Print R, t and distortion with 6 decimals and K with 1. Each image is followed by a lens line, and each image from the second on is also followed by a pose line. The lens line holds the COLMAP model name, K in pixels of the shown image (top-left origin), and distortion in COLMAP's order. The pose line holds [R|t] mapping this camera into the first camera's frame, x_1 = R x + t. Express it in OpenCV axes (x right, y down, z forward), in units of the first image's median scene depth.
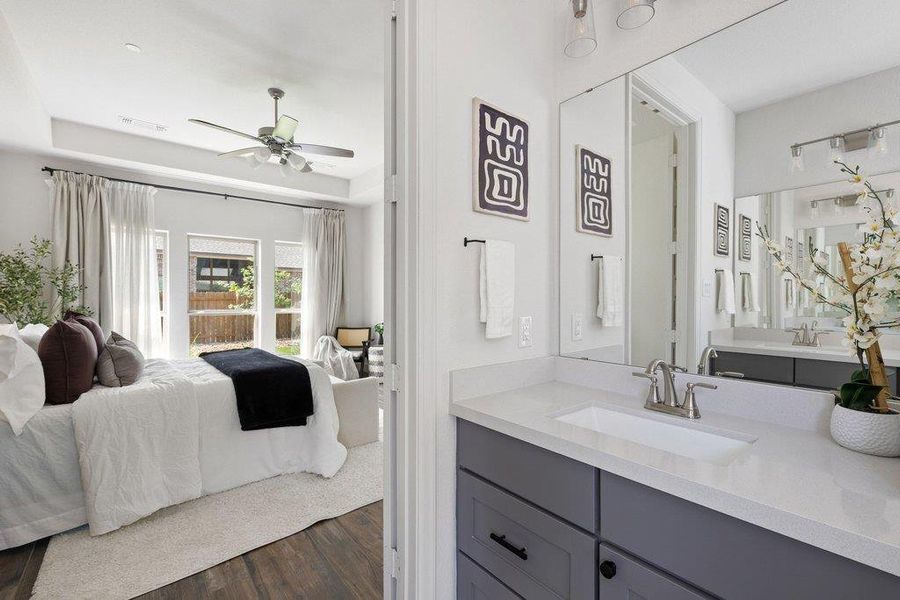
lens RADIAL K [[385.3, 0, 452.1], [0, 385.3, 301.0], [0, 0, 1]] dist [0.002892, 0.000529]
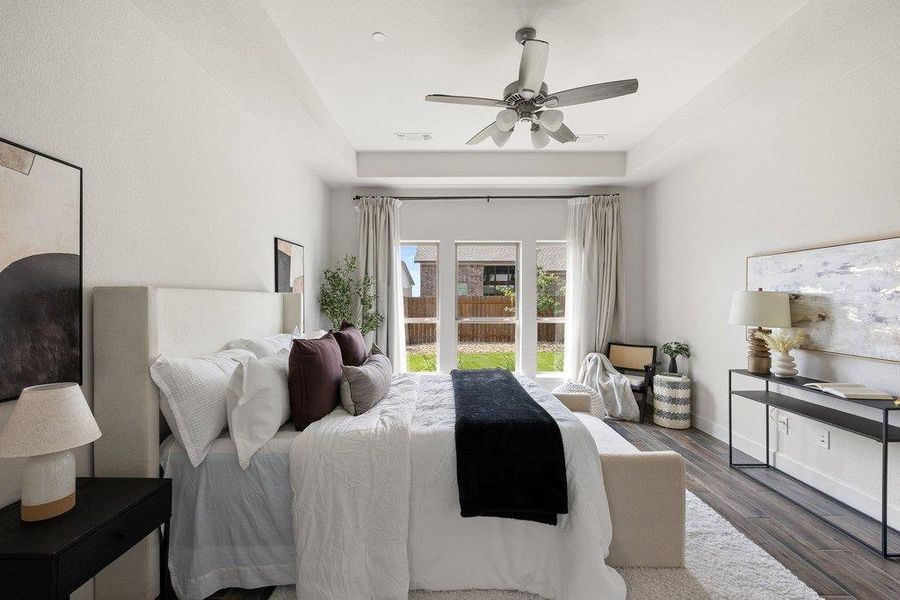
lens RADIAL K [[385.3, 0, 452.1], [0, 385.3, 301.0], [0, 0, 1]] dist [0.002892, 0.000529]
pose [[0.779688, 0.000985, -0.626167, -0.060282], [-0.003873, 0.999987, -0.003251, -0.015193], [0.626156, 0.004960, 0.779682, 0.201979]]
